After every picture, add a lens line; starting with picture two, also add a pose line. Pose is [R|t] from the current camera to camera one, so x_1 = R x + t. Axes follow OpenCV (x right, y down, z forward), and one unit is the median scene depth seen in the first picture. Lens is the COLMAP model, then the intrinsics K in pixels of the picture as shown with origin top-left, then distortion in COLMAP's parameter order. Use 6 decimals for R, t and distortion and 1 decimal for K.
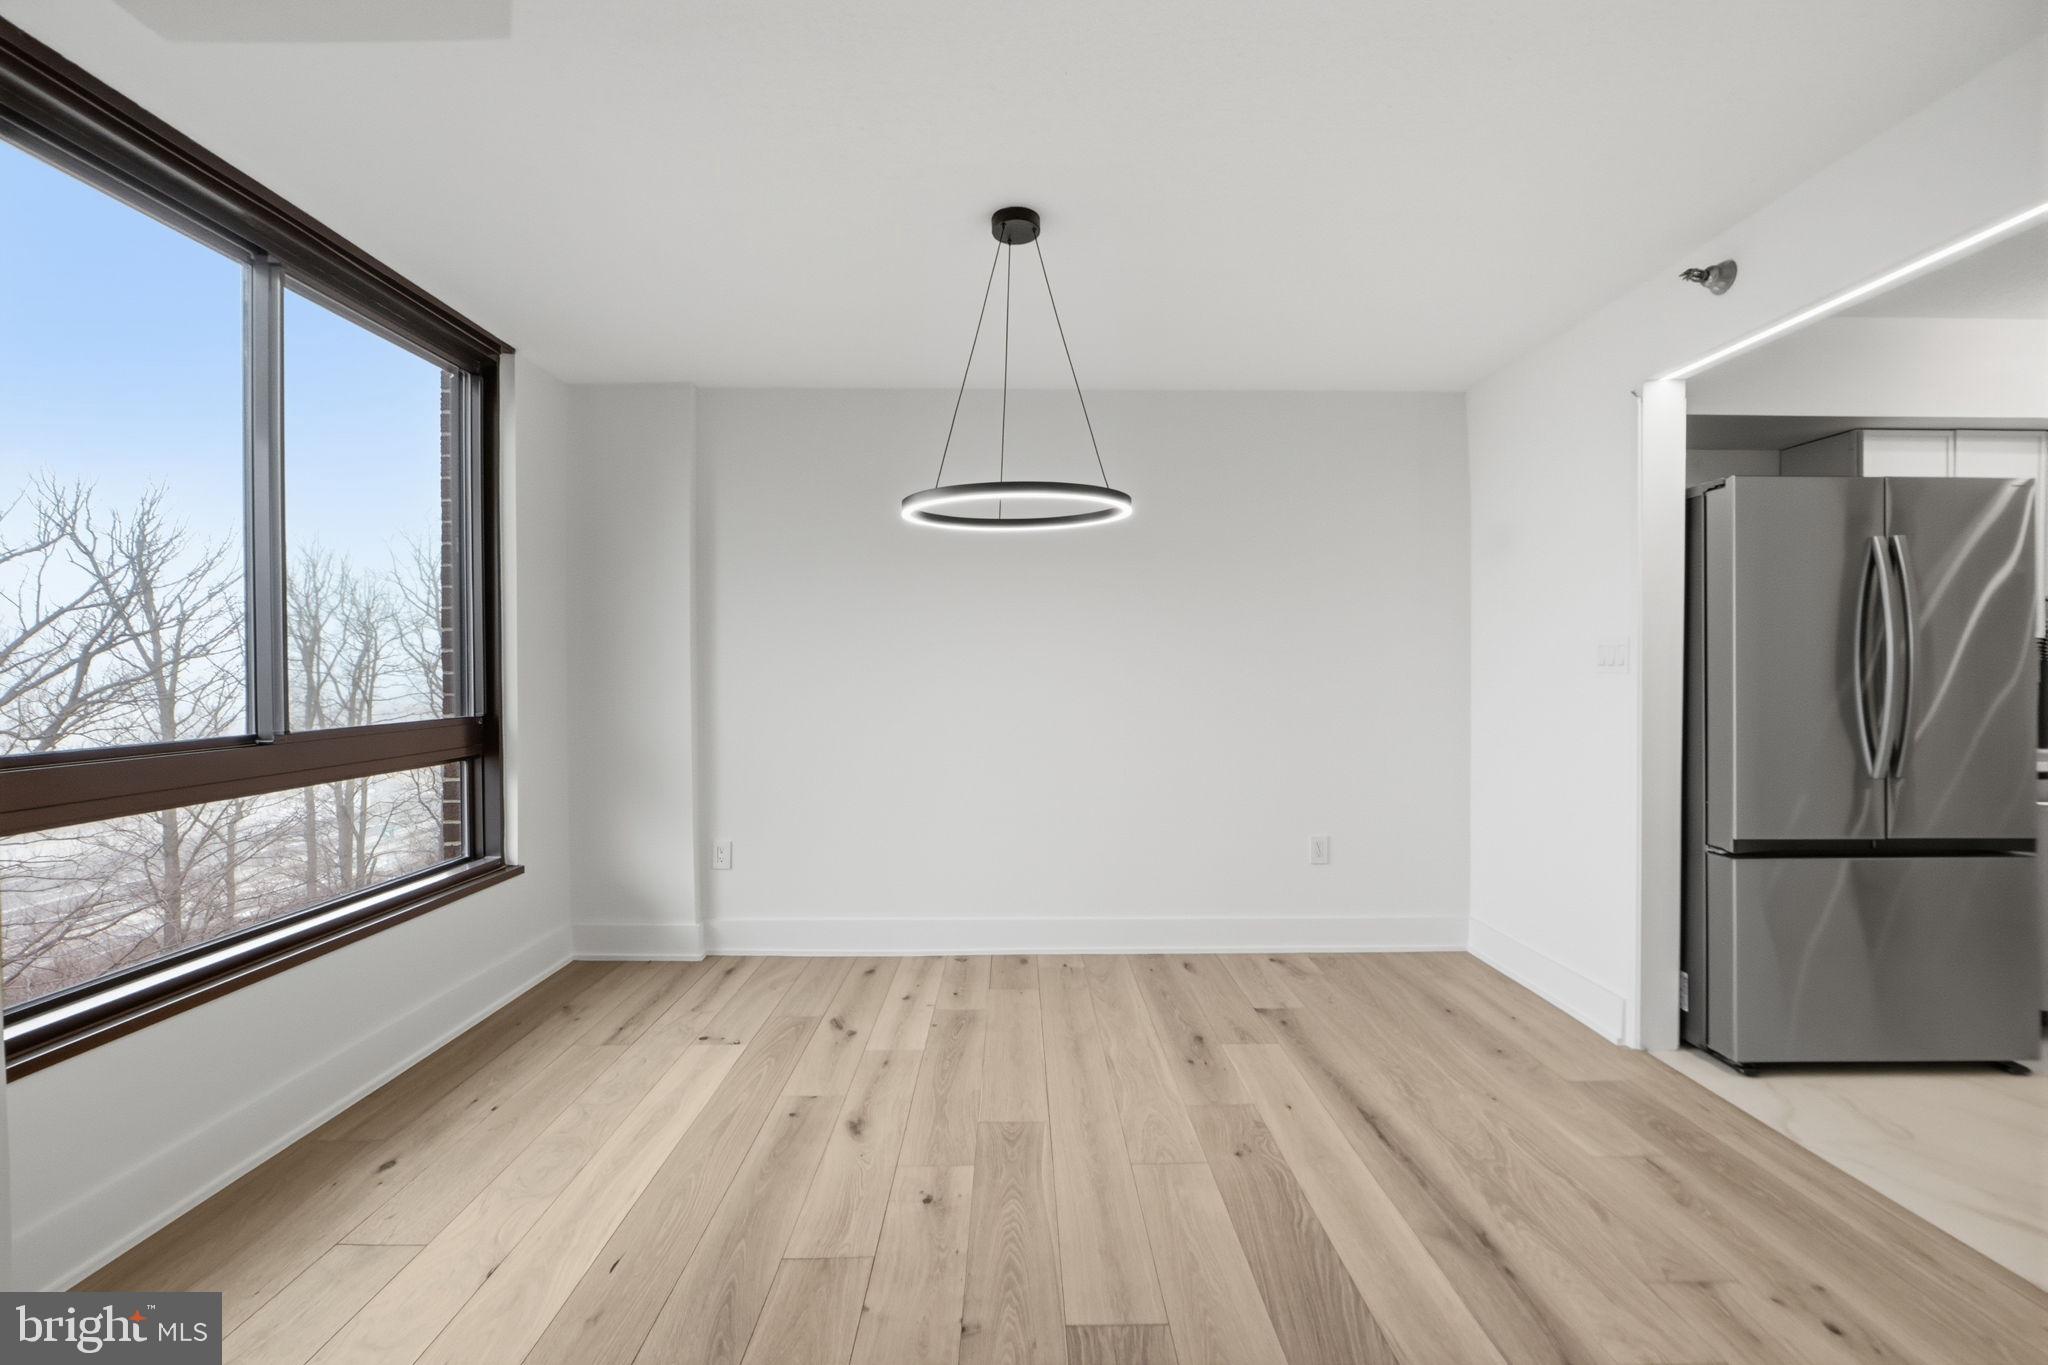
lens RADIAL K [[843.6, 0, 1025.8], [0, 843.6, 677.0], [0, 0, 1]] dist [-0.027878, 0.010063]
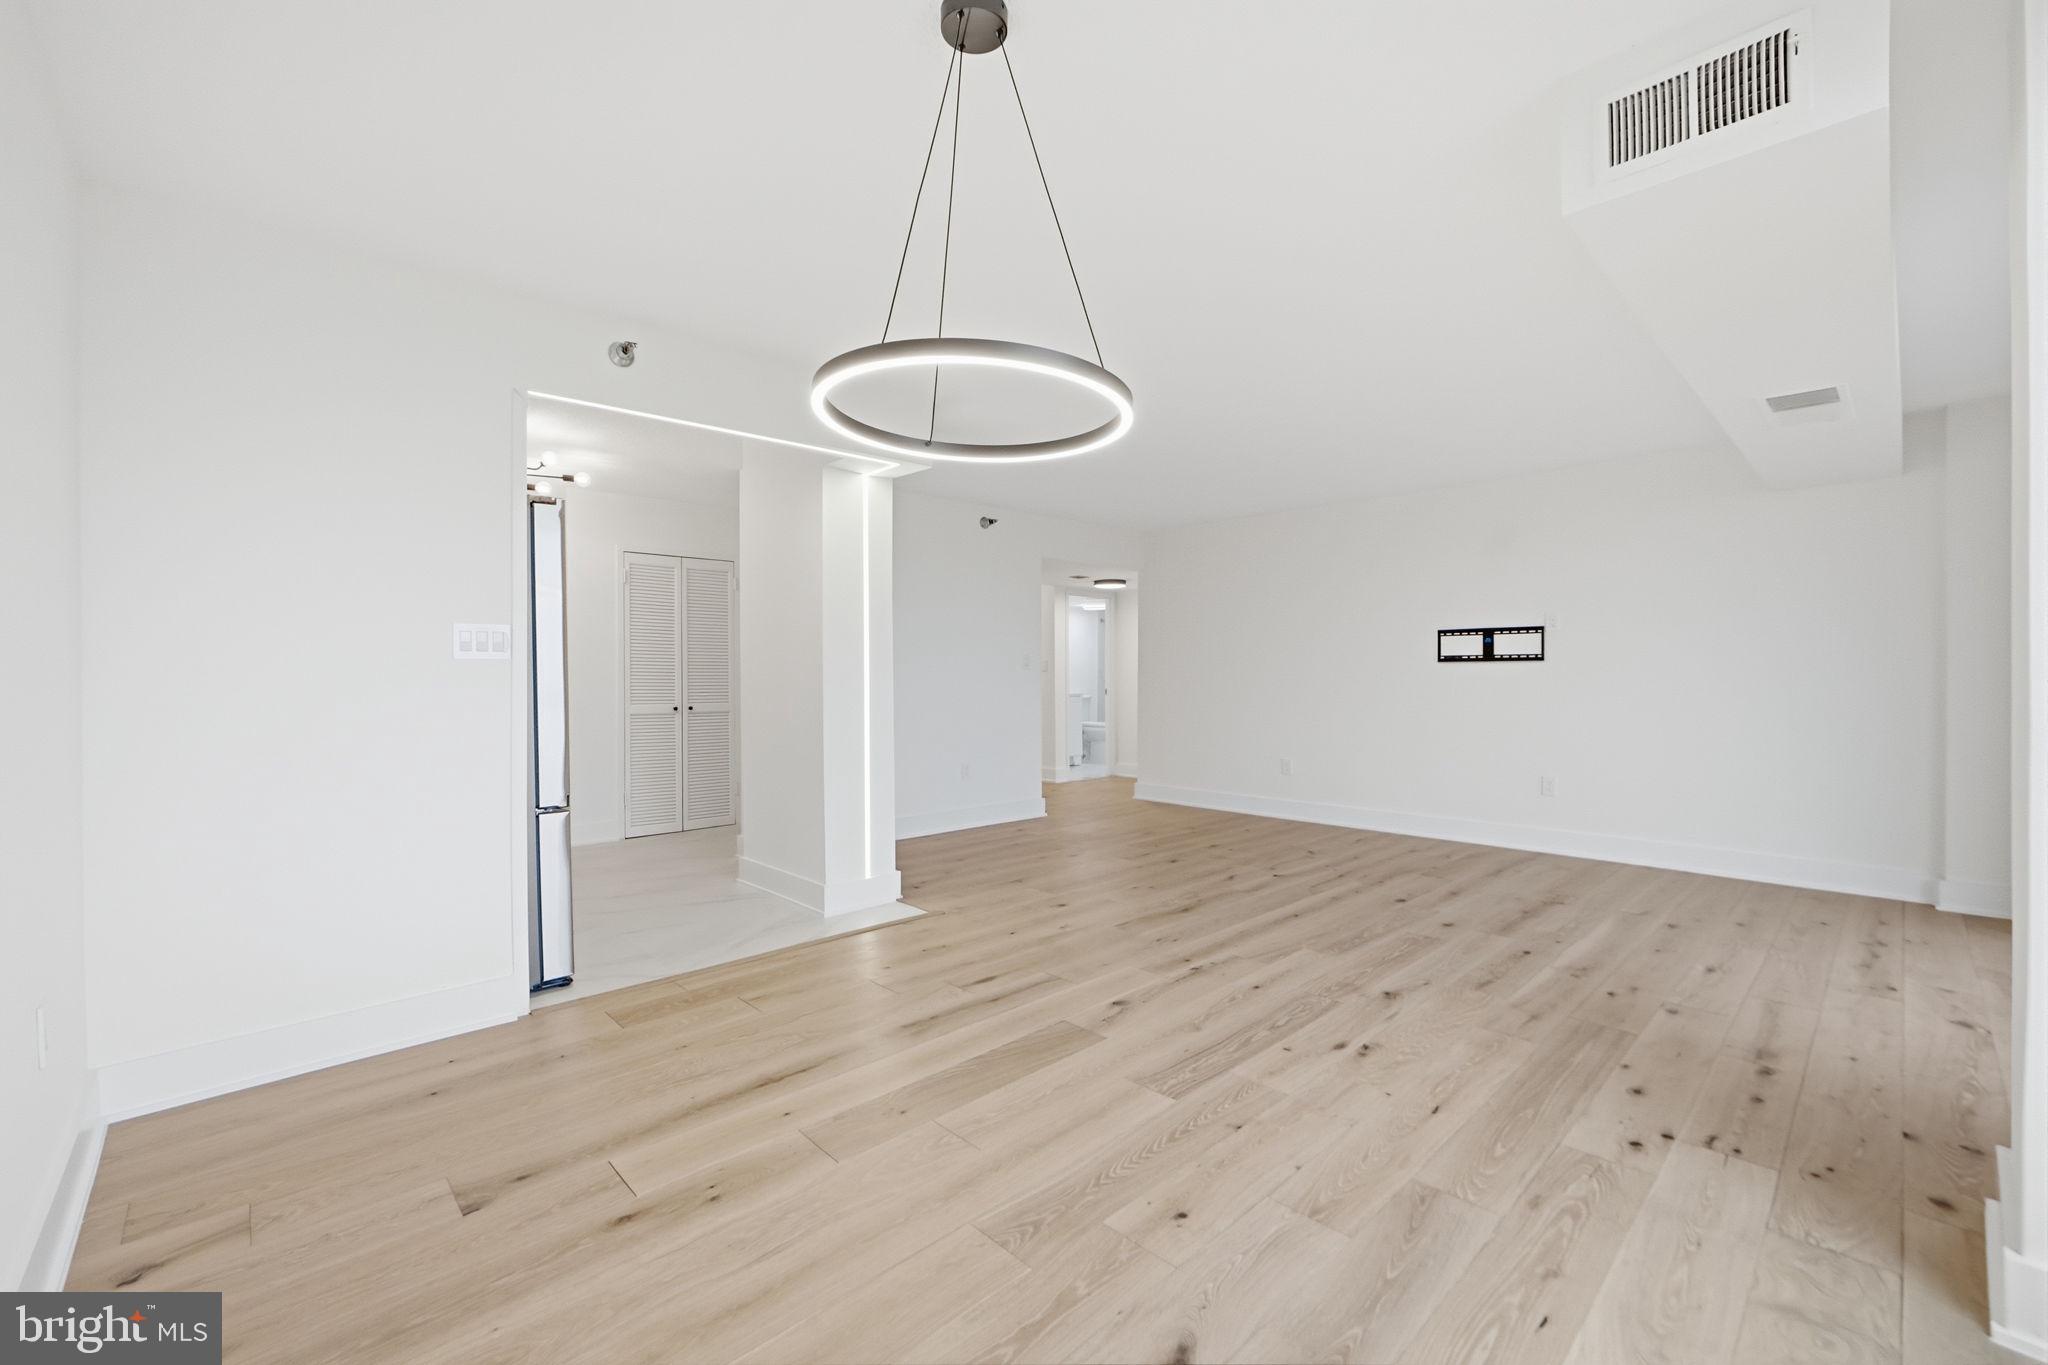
lens RADIAL K [[843.6, 0, 1025.8], [0, 843.6, 677.0], [0, 0, 1]] dist [-0.027878, 0.010063]
pose [[-0.673630, 0.005240, 0.739050, -0.495982], [0.016183, 0.999840, 0.007661, 0.019402], [-0.738892, 0.017120, -0.673607, 1.260605]]
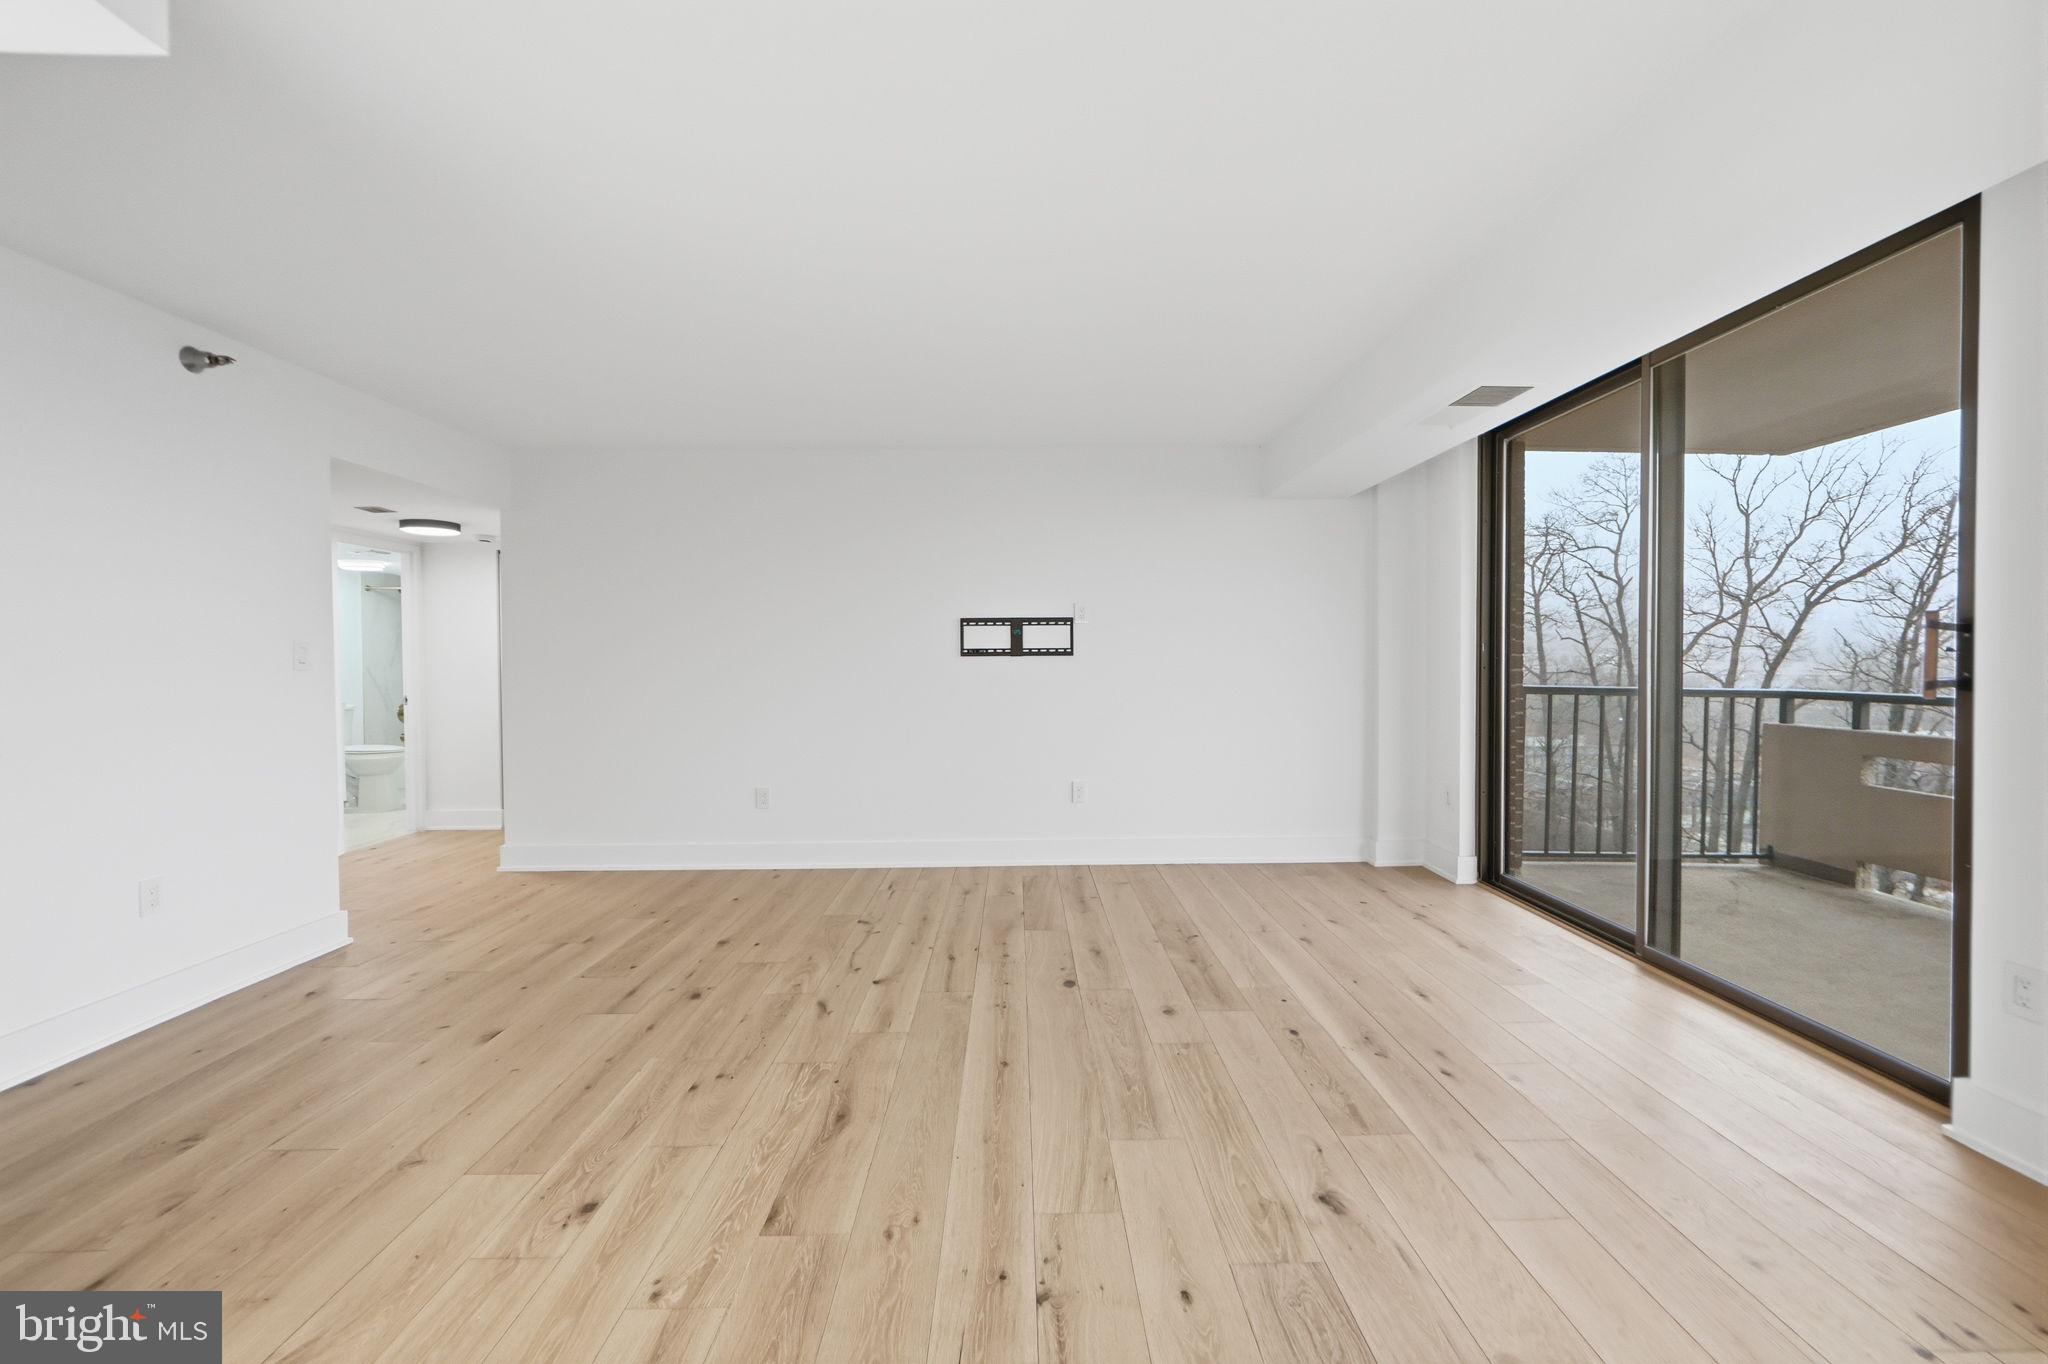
lens RADIAL K [[843.6, 0, 1025.8], [0, 843.6, 676.5], [0, 0, 1]] dist [-0.027878, 0.010063]
pose [[-0.999910, 0.013230, 0.002226, 0.253325], [0.013302, 0.999249, 0.036383, -0.007049], [-0.001743, 0.036409, -0.999335, 0.835999]]
